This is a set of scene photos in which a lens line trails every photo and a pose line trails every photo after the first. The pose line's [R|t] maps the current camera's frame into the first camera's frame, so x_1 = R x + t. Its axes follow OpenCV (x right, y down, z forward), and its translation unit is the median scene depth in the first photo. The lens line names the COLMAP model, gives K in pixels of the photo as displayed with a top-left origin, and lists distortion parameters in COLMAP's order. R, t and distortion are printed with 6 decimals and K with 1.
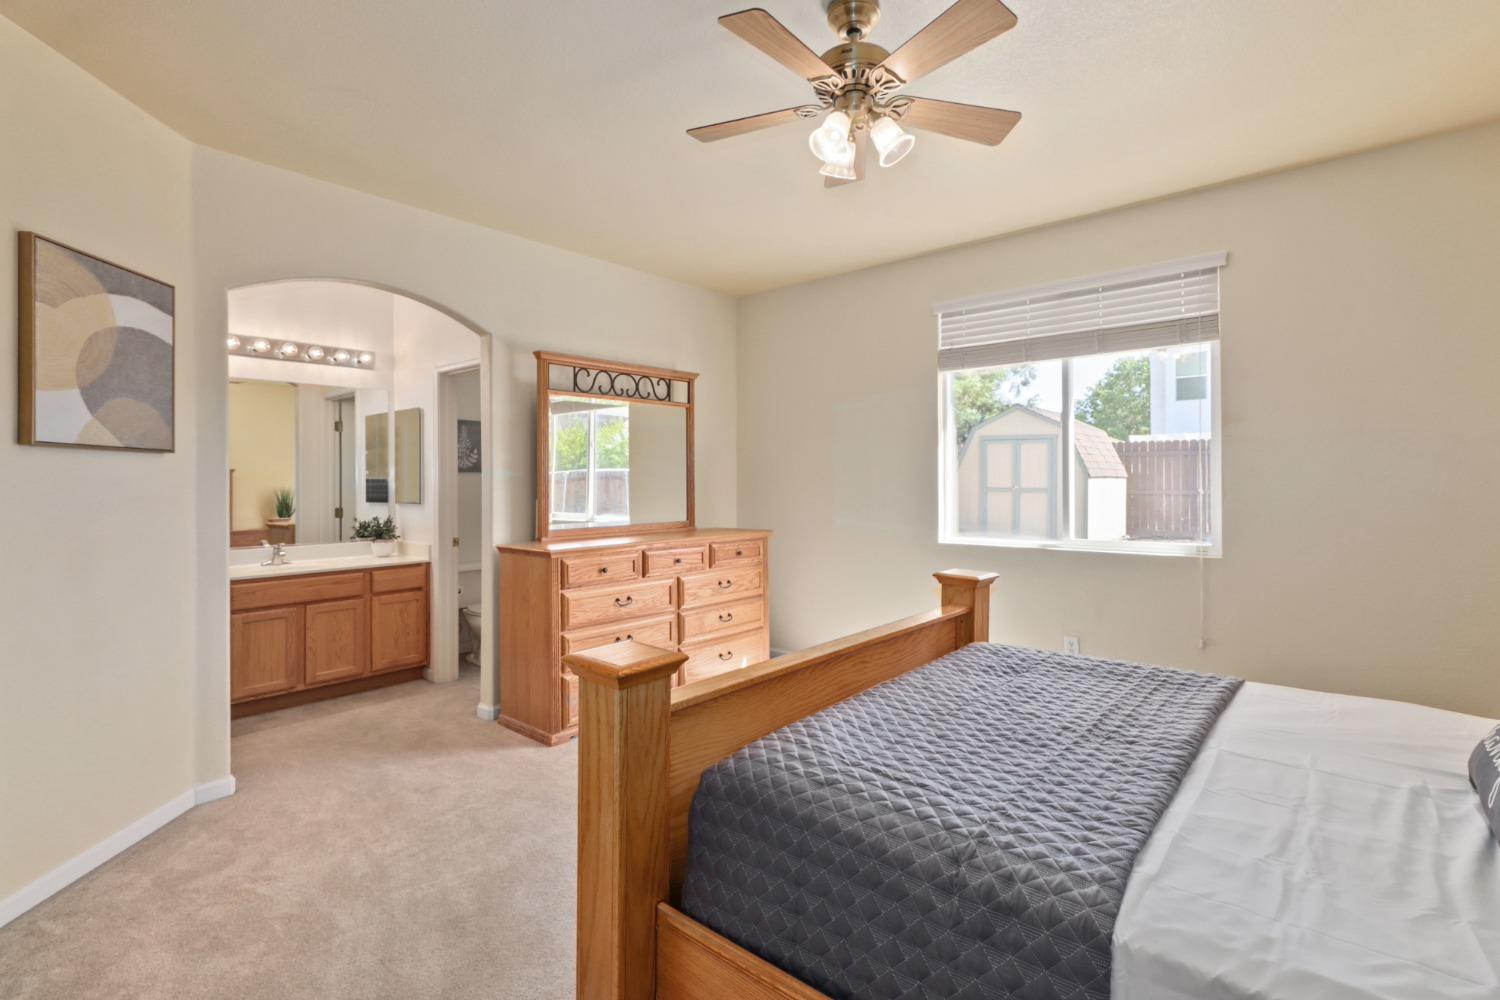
lens RADIAL K [[713.8, 0, 763.2], [0, 713.8, 473.0], [0, 0, 1]] dist [0.000305, 0.000044]
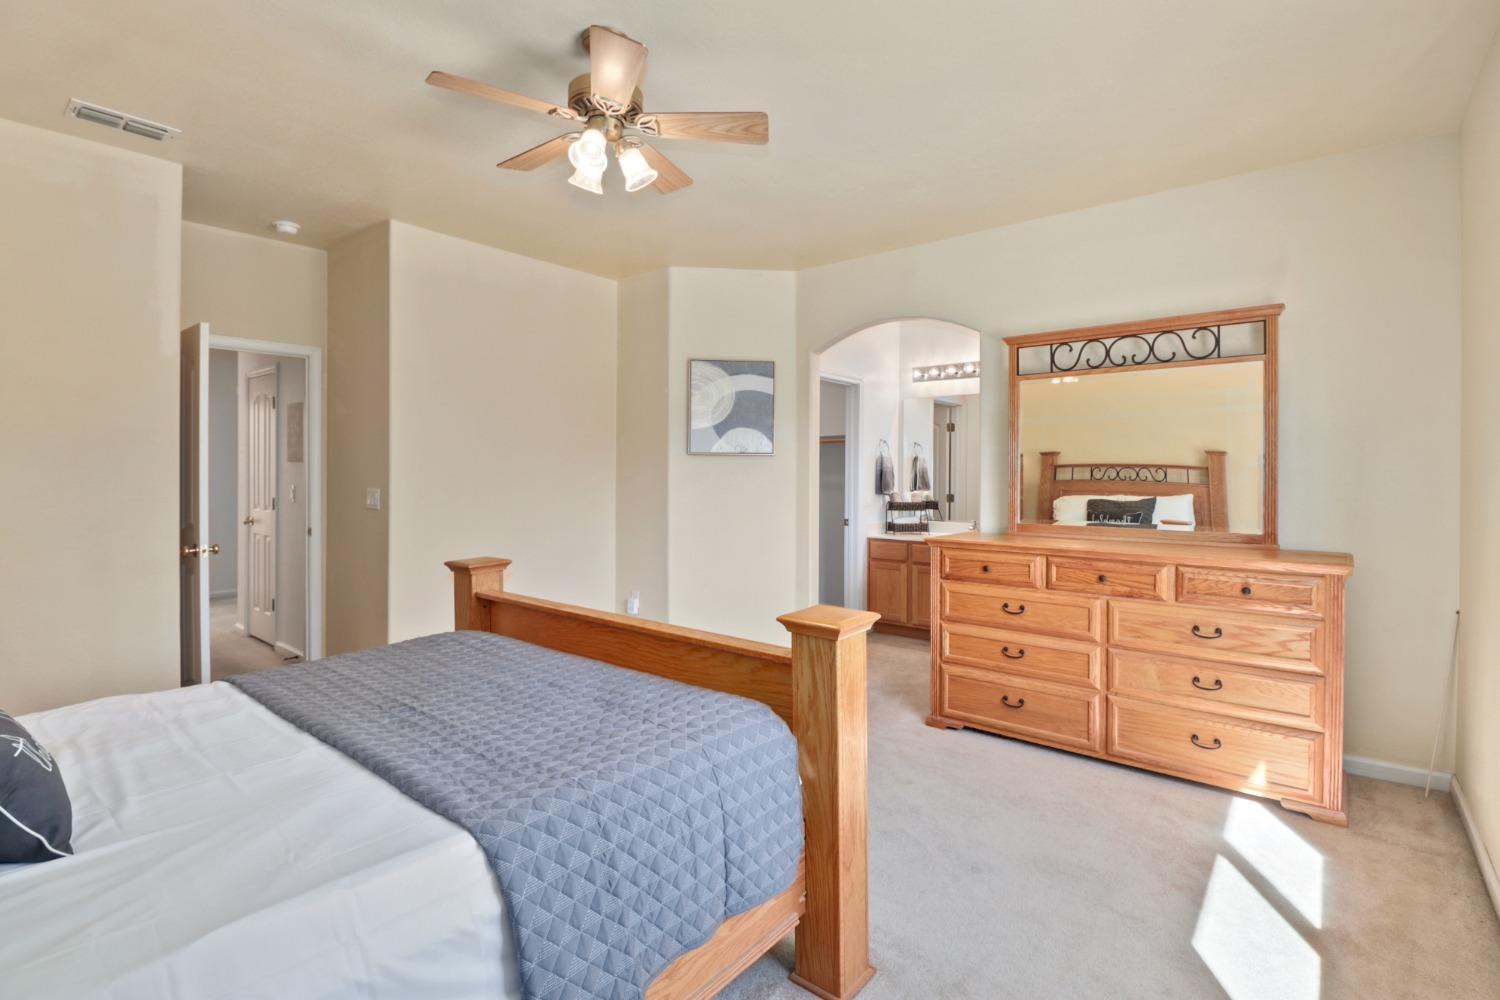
lens RADIAL K [[704.7, 0, 748.4], [0, 704.7, 462.4], [0, 0, 1]] dist [-0.001018, -0.000218]
pose [[0.012274, -0.002431, -0.999922, 0.693240], [0.013564, 0.999905, -0.002264, -0.004632], [0.999833, -0.013535, 0.012306, 0.679577]]
